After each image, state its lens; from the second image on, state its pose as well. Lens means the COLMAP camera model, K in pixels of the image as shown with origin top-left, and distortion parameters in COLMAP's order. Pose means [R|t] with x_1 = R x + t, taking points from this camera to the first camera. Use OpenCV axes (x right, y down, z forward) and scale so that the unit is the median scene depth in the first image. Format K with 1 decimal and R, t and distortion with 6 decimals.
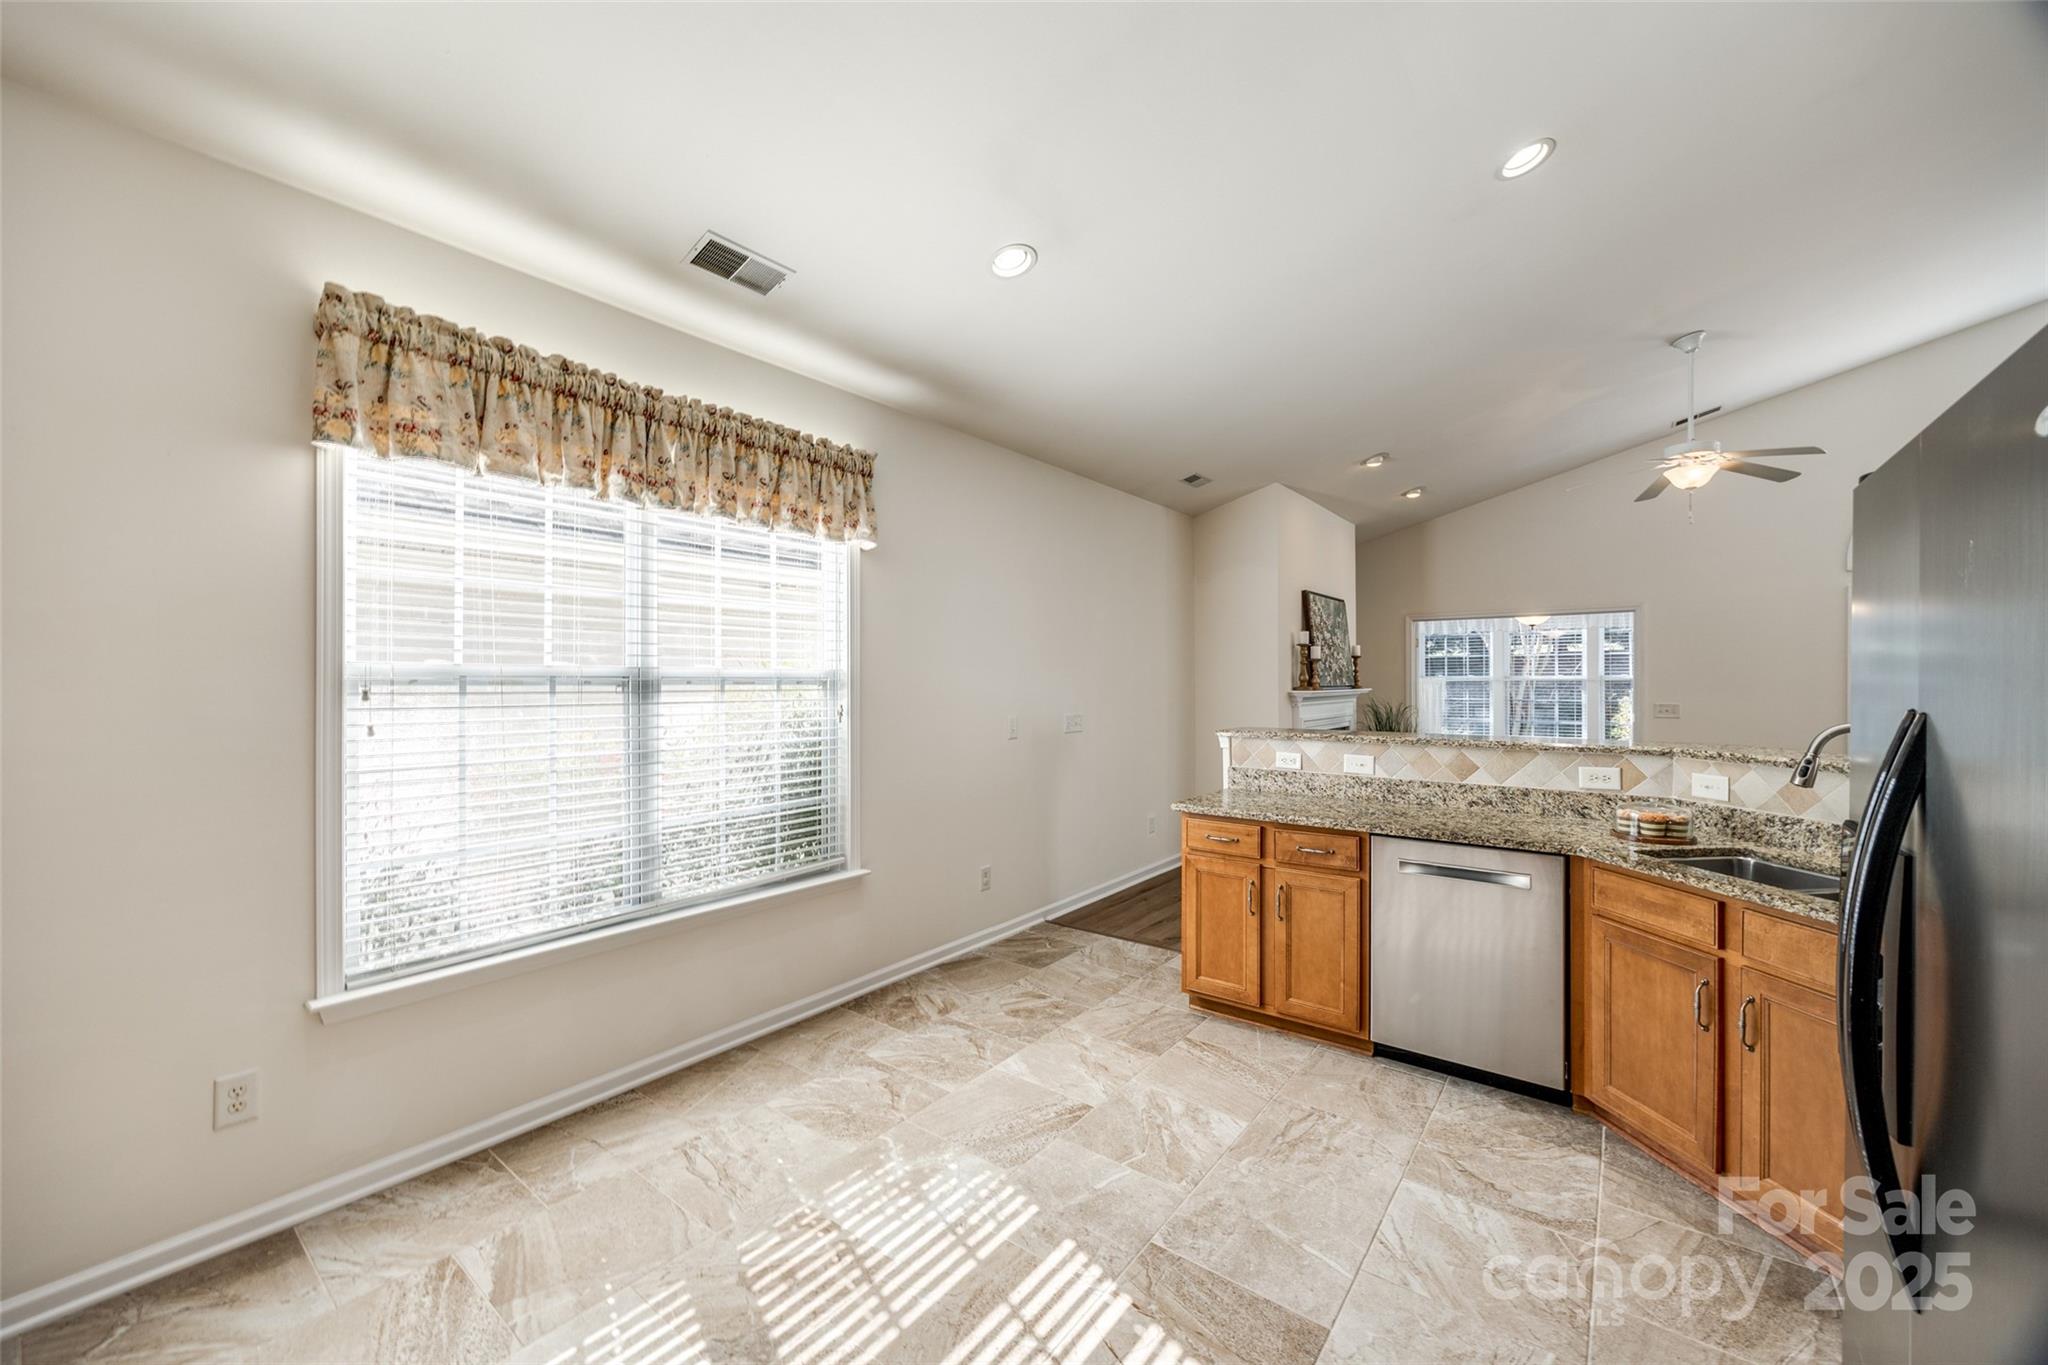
lens RADIAL K [[786.6, 0, 1002.0], [0, 786.6, 682.0], [0, 0, 1]] dist [-0.002675, -0.000070]
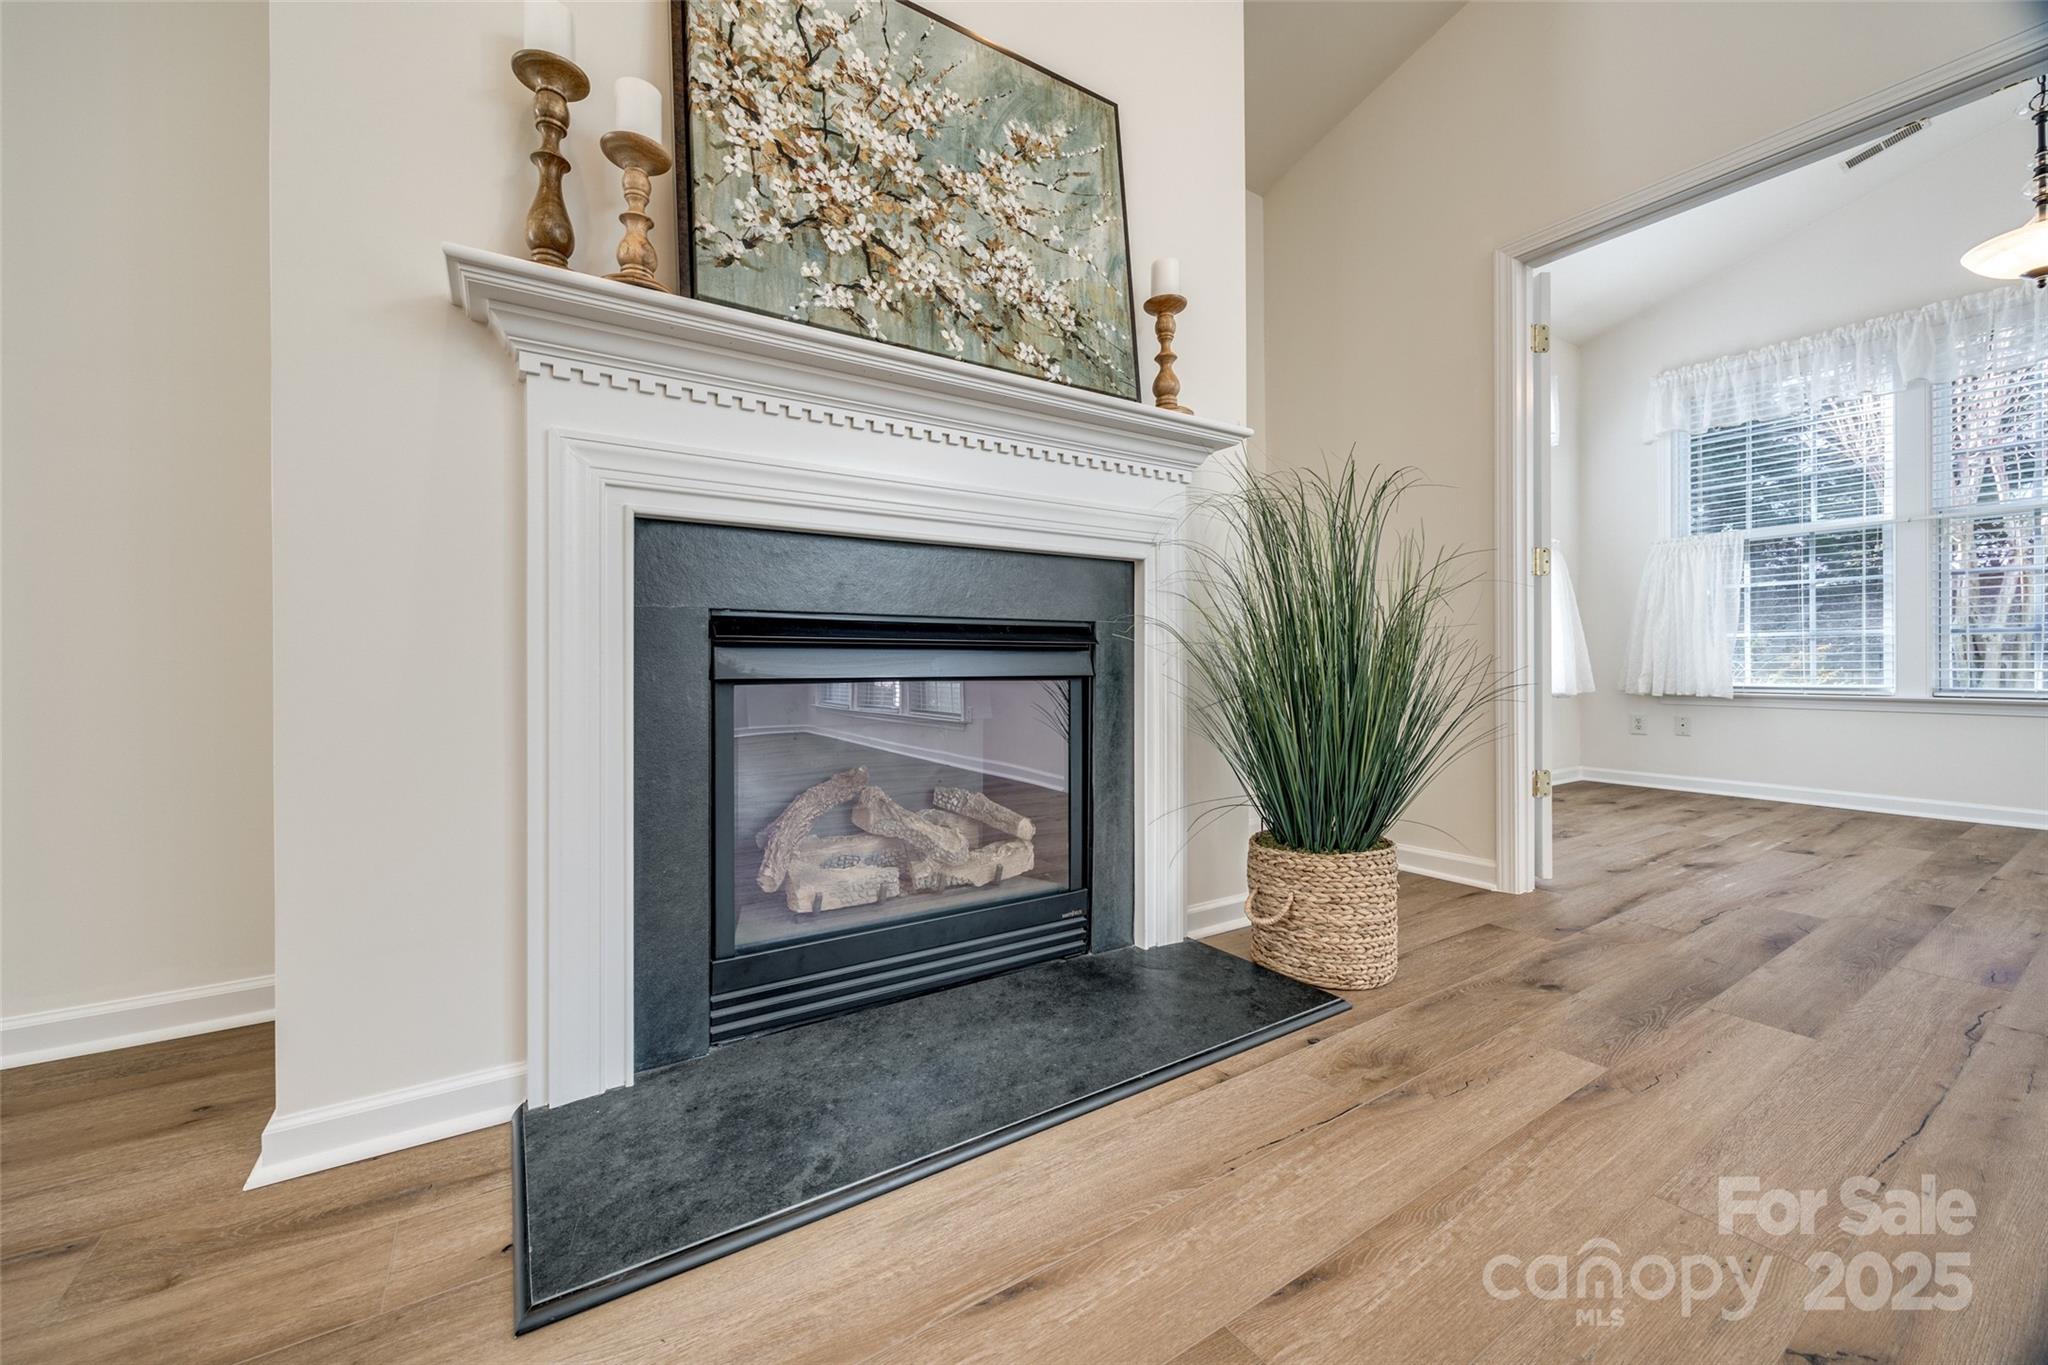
lens RADIAL K [[786.6, 0, 994.8], [0, 786.6, 670.2], [0, 0, 1]] dist [-0.002675, -0.000070]
pose [[0.949133, 0.002941, -0.314862, 1.409309], [-0.001292, 0.999984, 0.005445, 0.270916], [0.314873, -0.004761, 0.949122, 2.117885]]
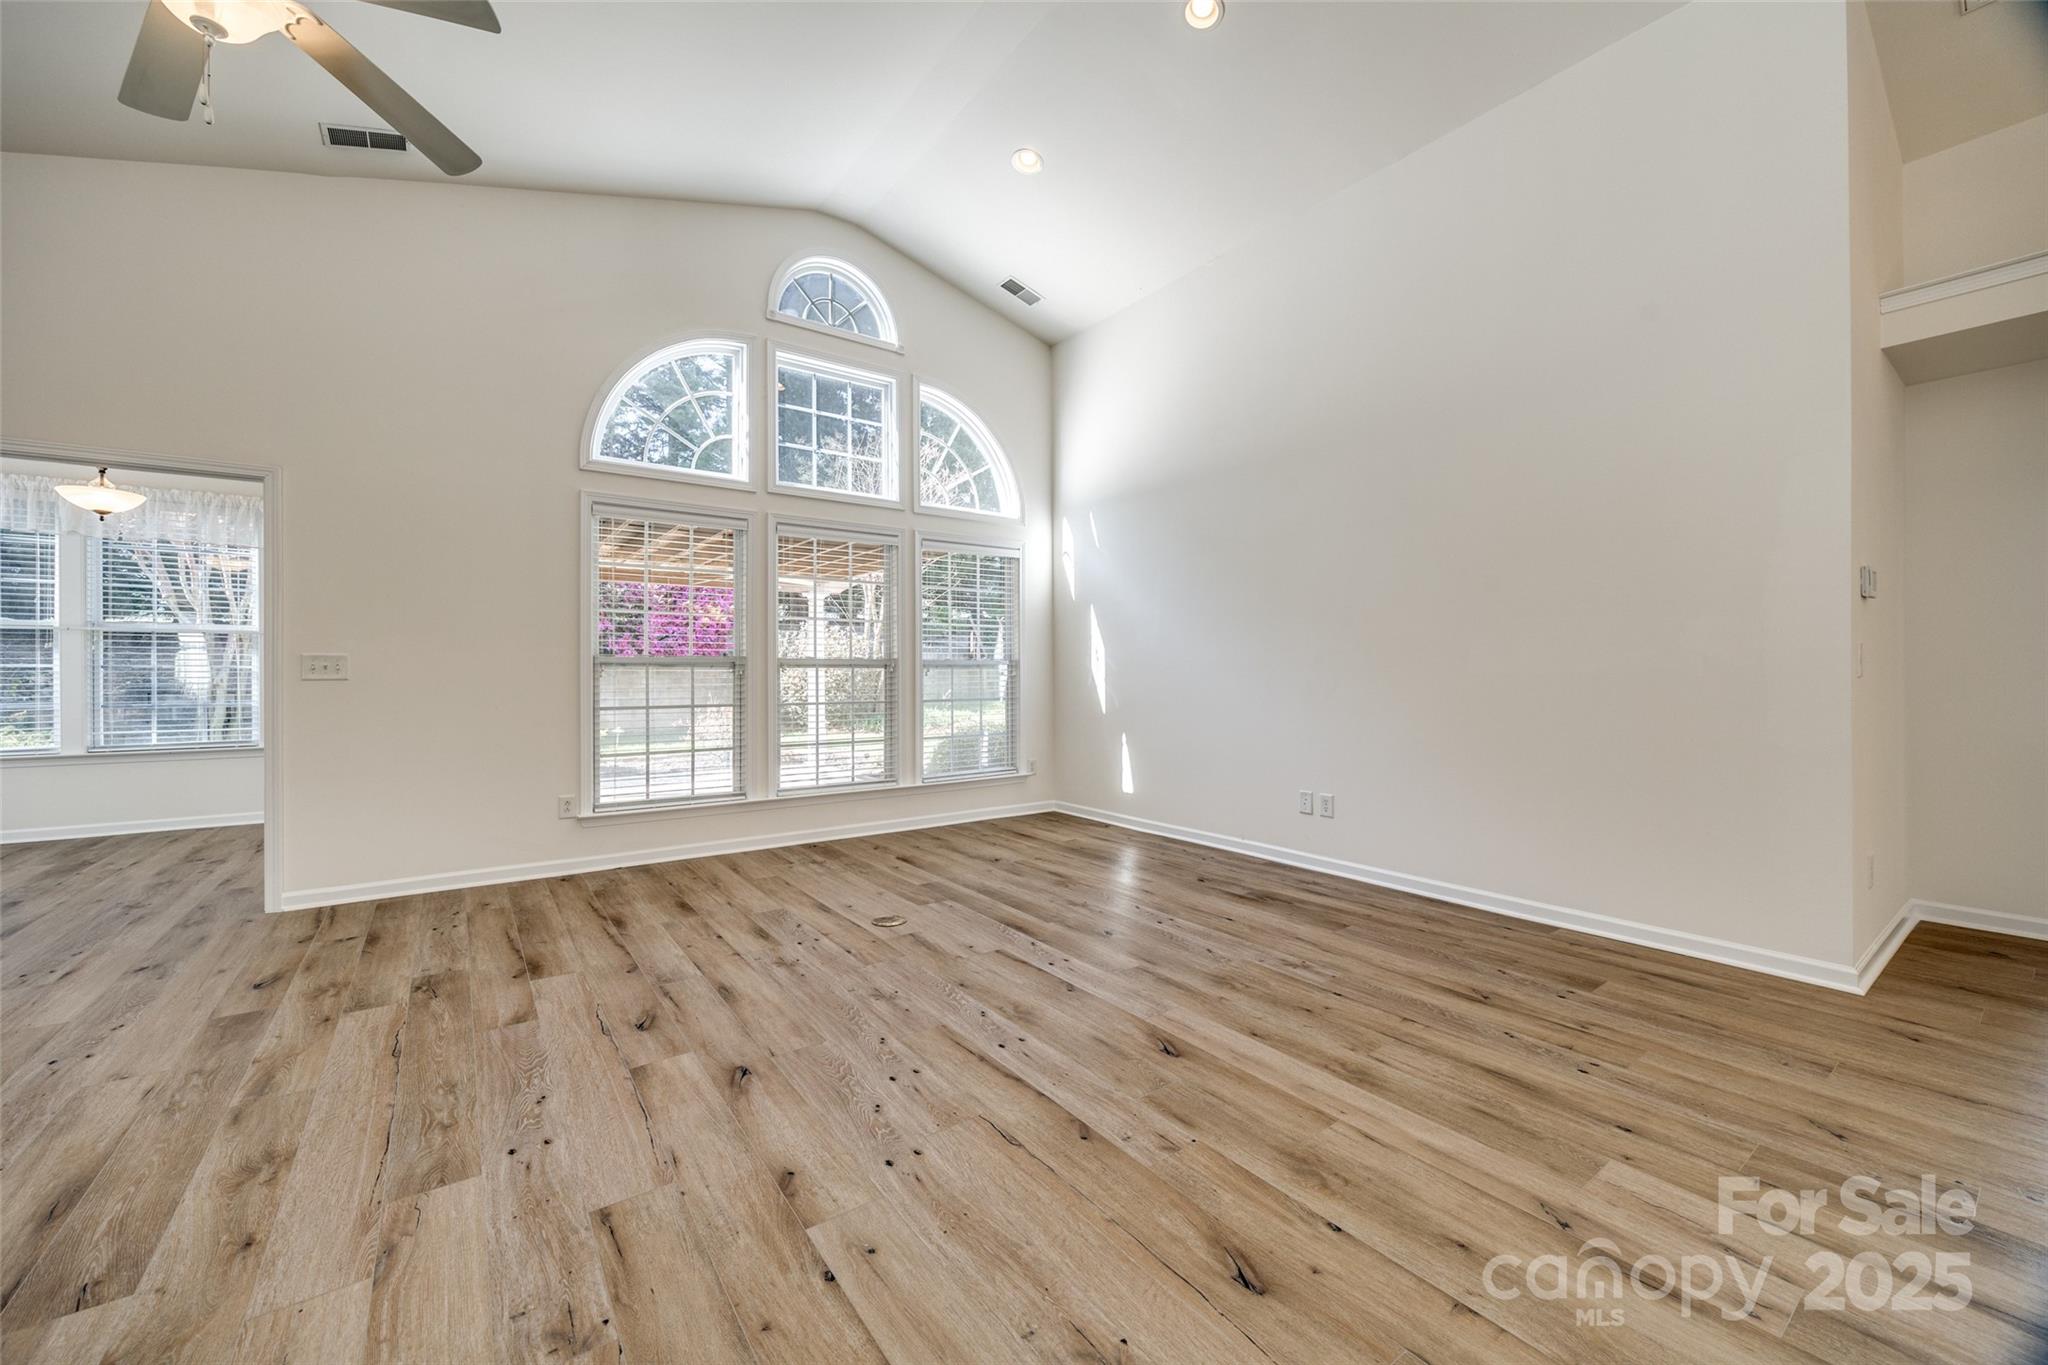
lens RADIAL K [[786.6, 0, 1018.9], [0, 786.6, 671.8], [0, 0, 1]] dist [-0.002675, -0.000070]
pose [[0.261127, 0.005850, 0.965287, 1.233983], [0.001881, 0.999977, -0.006569, 0.120604], [-0.965303, 0.003531, 0.261109, 1.061295]]
